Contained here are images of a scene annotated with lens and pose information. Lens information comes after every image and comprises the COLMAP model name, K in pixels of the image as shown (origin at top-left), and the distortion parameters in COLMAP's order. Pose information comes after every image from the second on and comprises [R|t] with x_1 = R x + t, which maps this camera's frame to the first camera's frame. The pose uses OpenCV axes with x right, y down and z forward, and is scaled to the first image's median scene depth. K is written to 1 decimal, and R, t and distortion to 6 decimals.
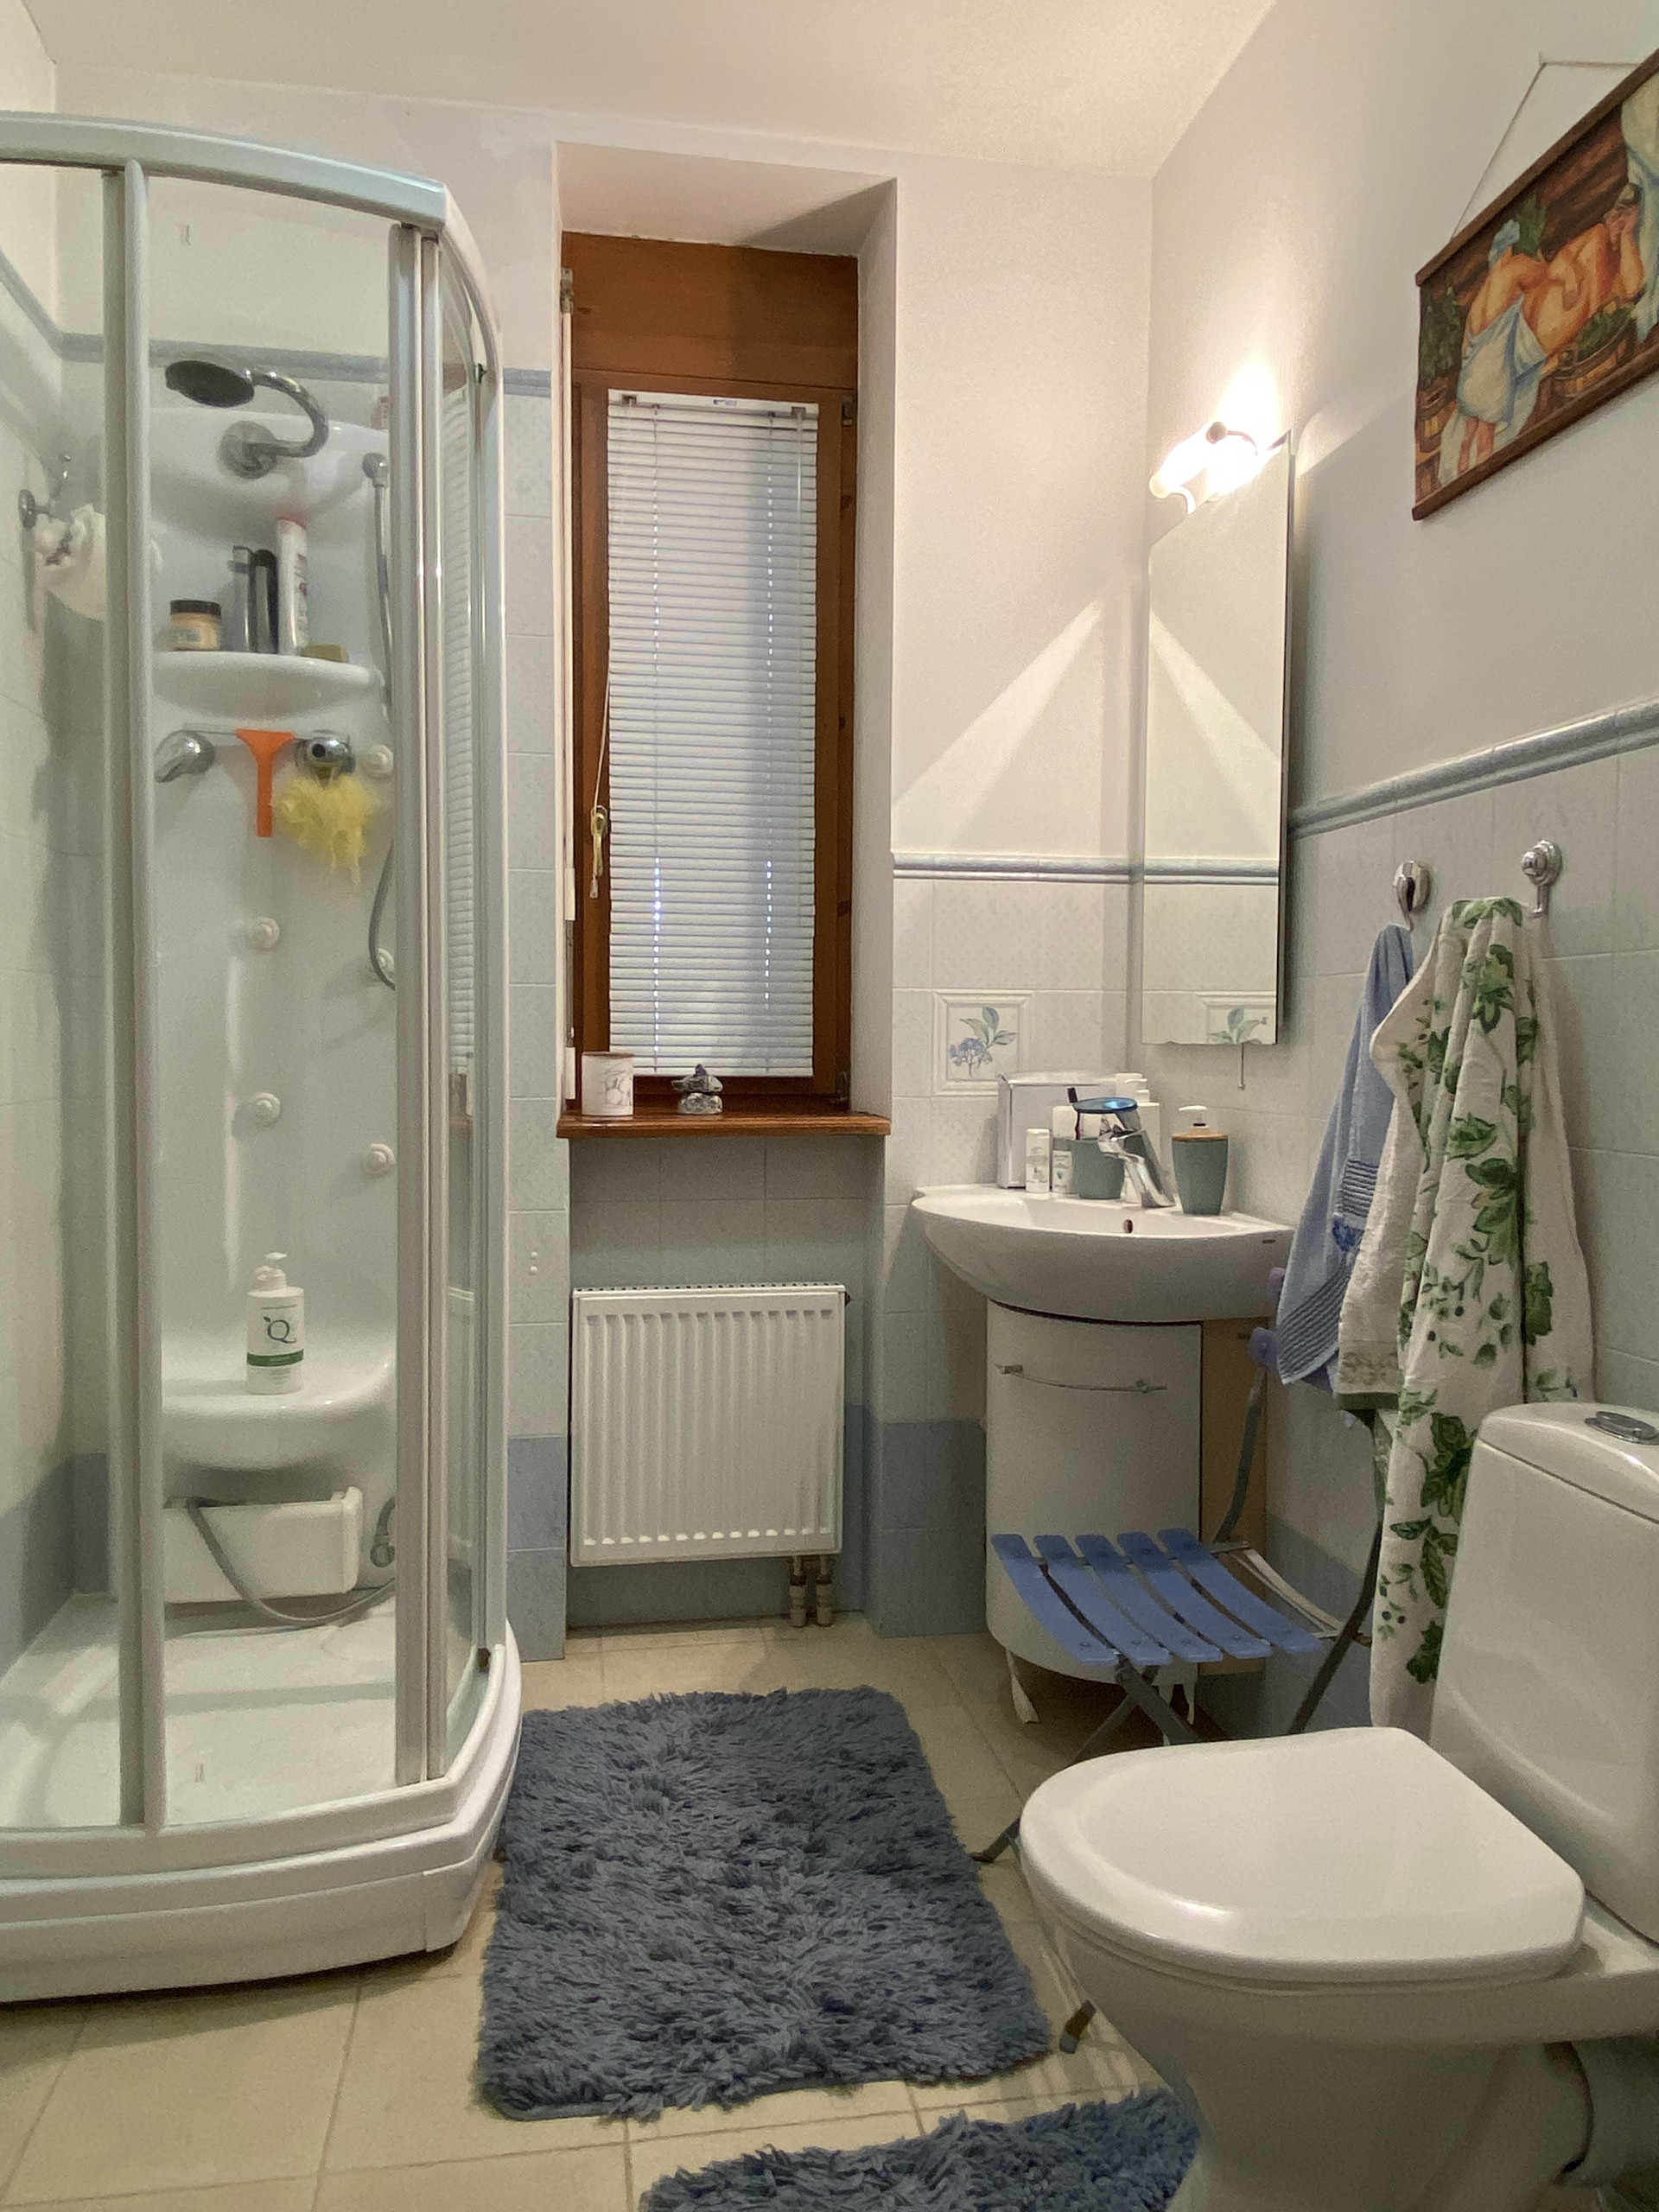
lens RADIAL K [[1431.9, 0, 827.3], [0, 1431.9, 1105.0], [0, 0, 1]] dist [0.032003, -0.057018]
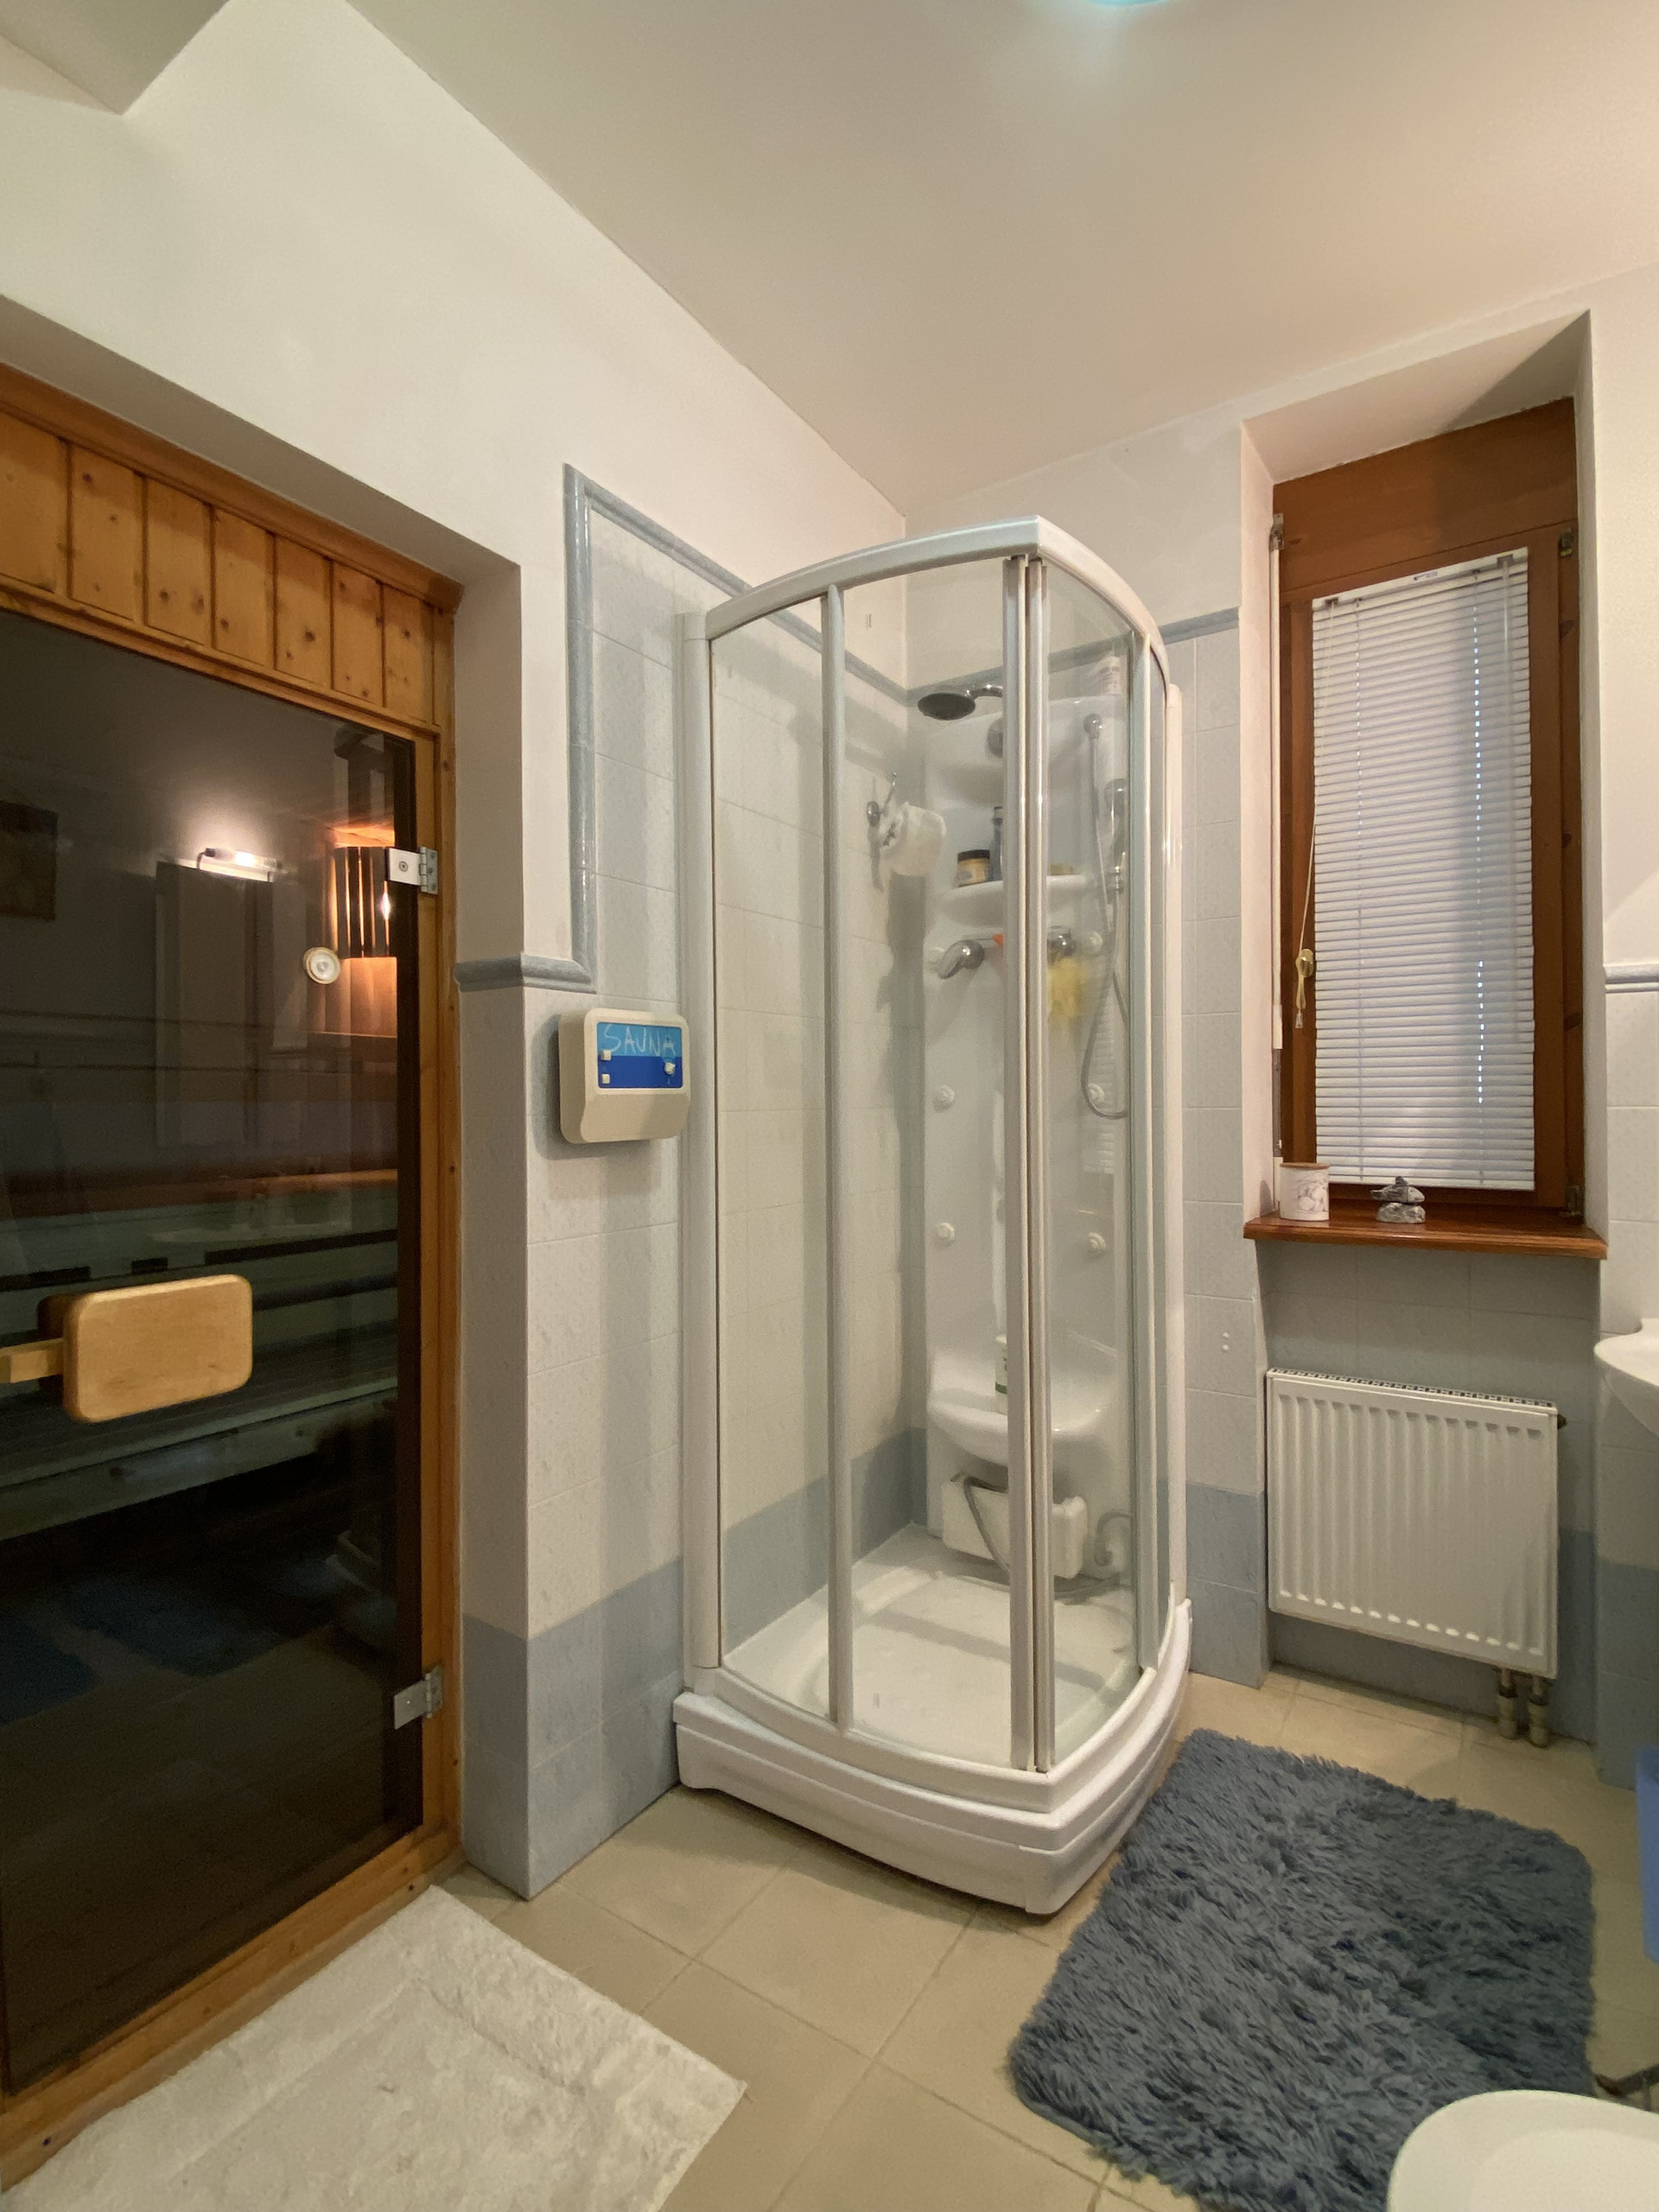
lens RADIAL K [[1044.1, 0, 820.2], [0, 1044.1, 1104.1], [0, 0, 1]] dist [-0.001692, -0.013275]
pose [[0.727316, -0.013893, -0.686162, 0.159478], [-0.020693, 0.998897, -0.042160, -0.048072], [0.685990, 0.044862, 0.726226, 0.145197]]
